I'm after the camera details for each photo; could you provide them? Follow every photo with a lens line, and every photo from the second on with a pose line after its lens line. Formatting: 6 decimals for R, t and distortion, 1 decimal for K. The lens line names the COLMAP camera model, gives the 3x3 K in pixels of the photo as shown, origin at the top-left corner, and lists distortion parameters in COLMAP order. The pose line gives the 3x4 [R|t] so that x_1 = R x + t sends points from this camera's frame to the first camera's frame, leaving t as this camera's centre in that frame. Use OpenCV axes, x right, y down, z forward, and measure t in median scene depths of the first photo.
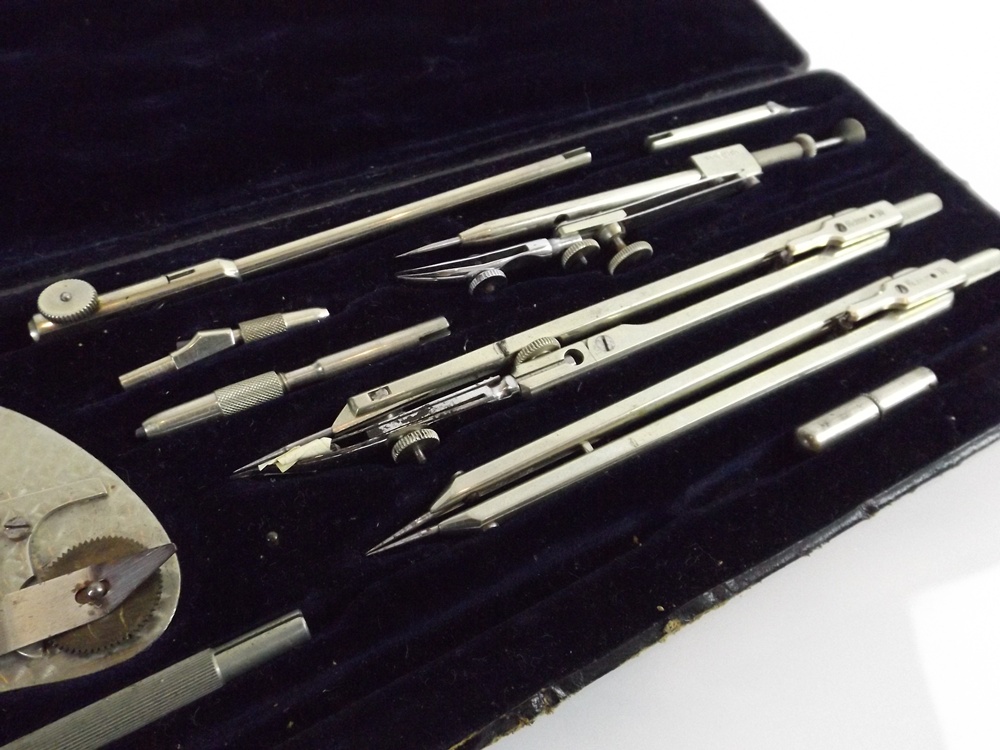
lens RADIAL K [[702.8, 0, 500.0], [0, 702.8, 375.0], [0, 0, 1]] dist [0.034298, -0.003183]
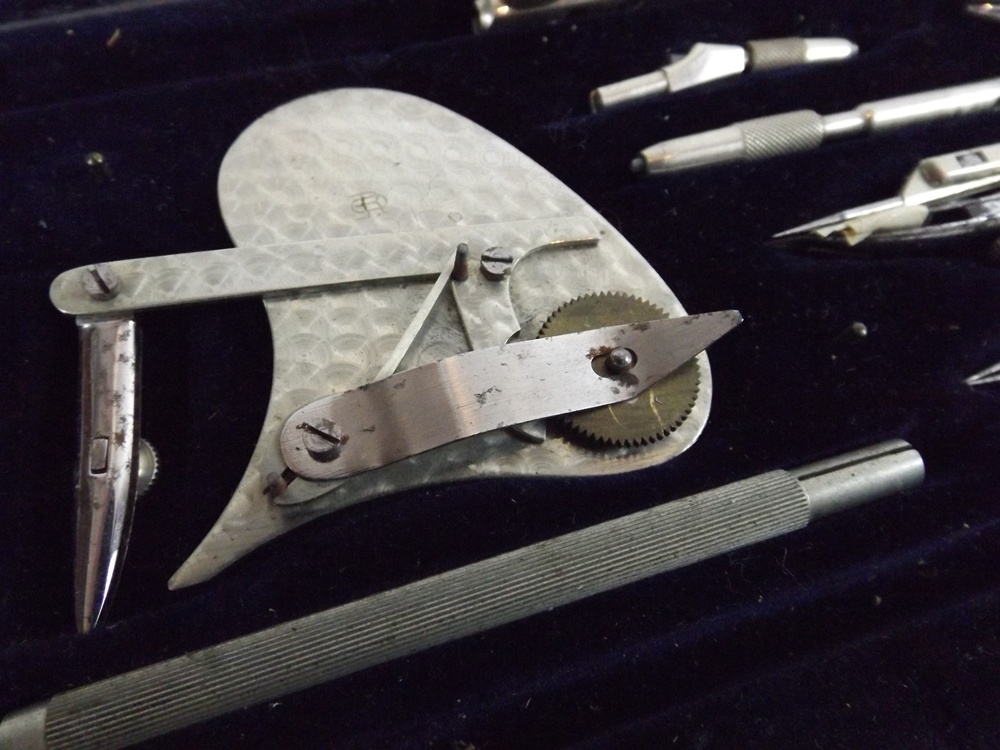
lens RADIAL K [[709.0, 0, 500.0], [0, 709.0, 375.0], [0, 0, 1]] dist [0.006852, 0.001902]
pose [[0.982275, 0.149717, -0.112782, -0.465962], [-0.137777, 0.984651, 0.107145, 0.200583], [0.127092, -0.089707, 0.987826, 0.240562]]
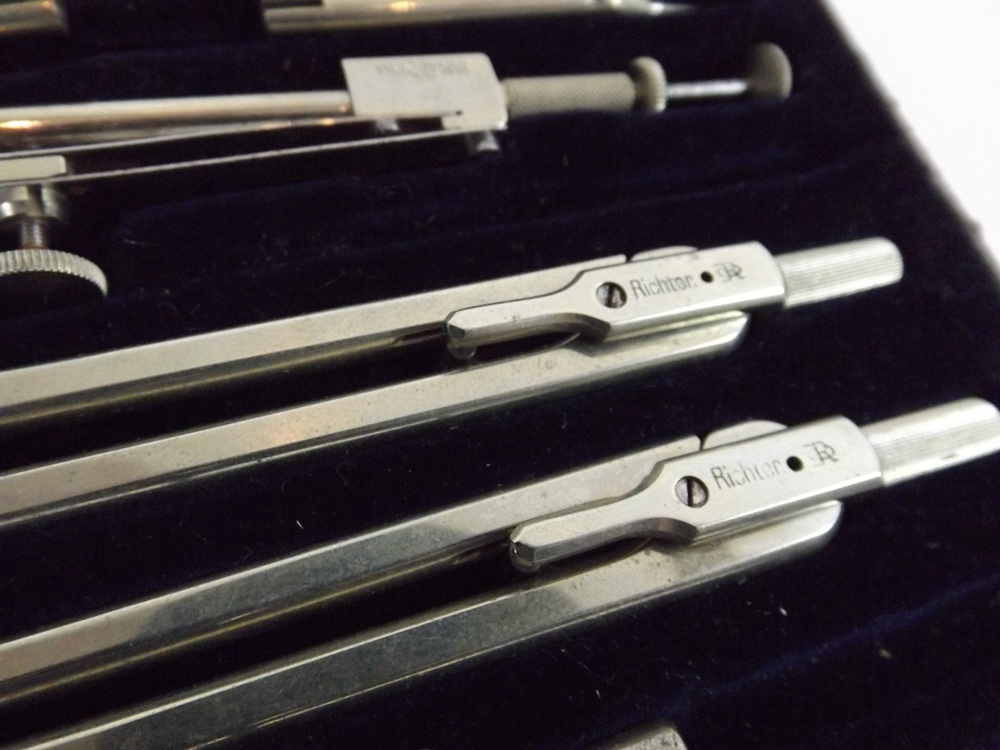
lens RADIAL K [[709.0, 0, 500.0], [0, 709.0, 375.0], [0, 0, 1]] dist [0.006852, 0.001902]
pose [[0.980544, 0.188295, -0.055480, 0.531202], [-0.181559, 0.977392, 0.108361, -0.230773], [0.074630, -0.096179, 0.992562, 0.692978]]
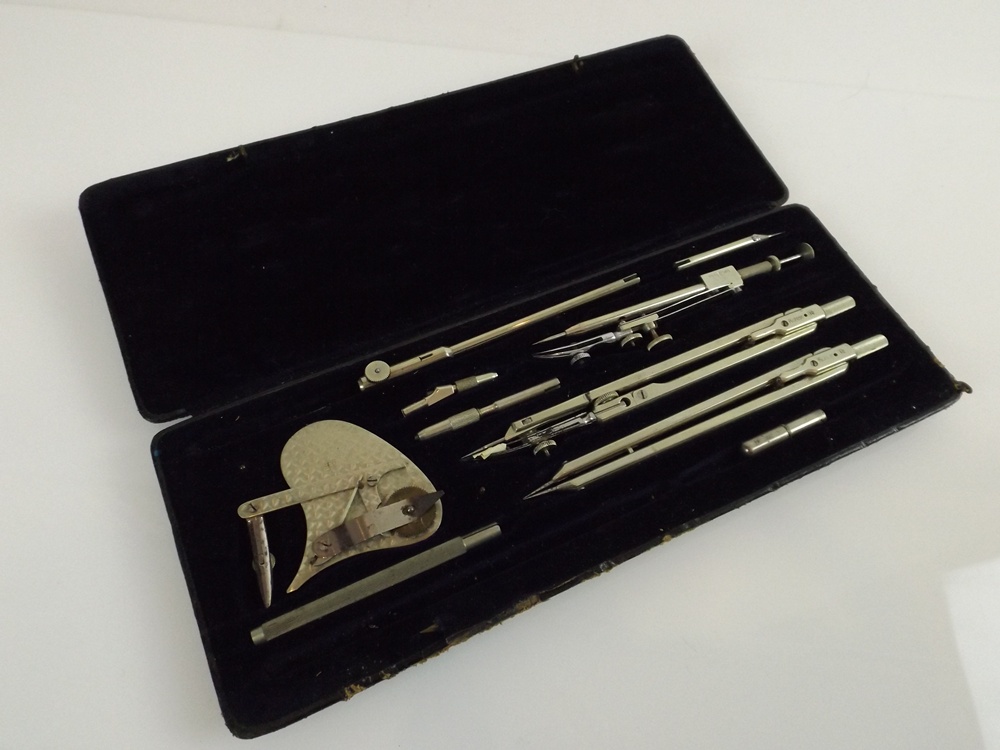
lens RADIAL K [[702.8, 0, 500.0], [0, 702.8, 375.0], [0, 0, 1]] dist [0.034298, -0.003183]
pose [[0.996038, 0.024724, -0.085428, -0.073424], [-0.017884, 0.996640, 0.079924, -0.246620], [0.087117, -0.078080, 0.993133, -0.930831]]
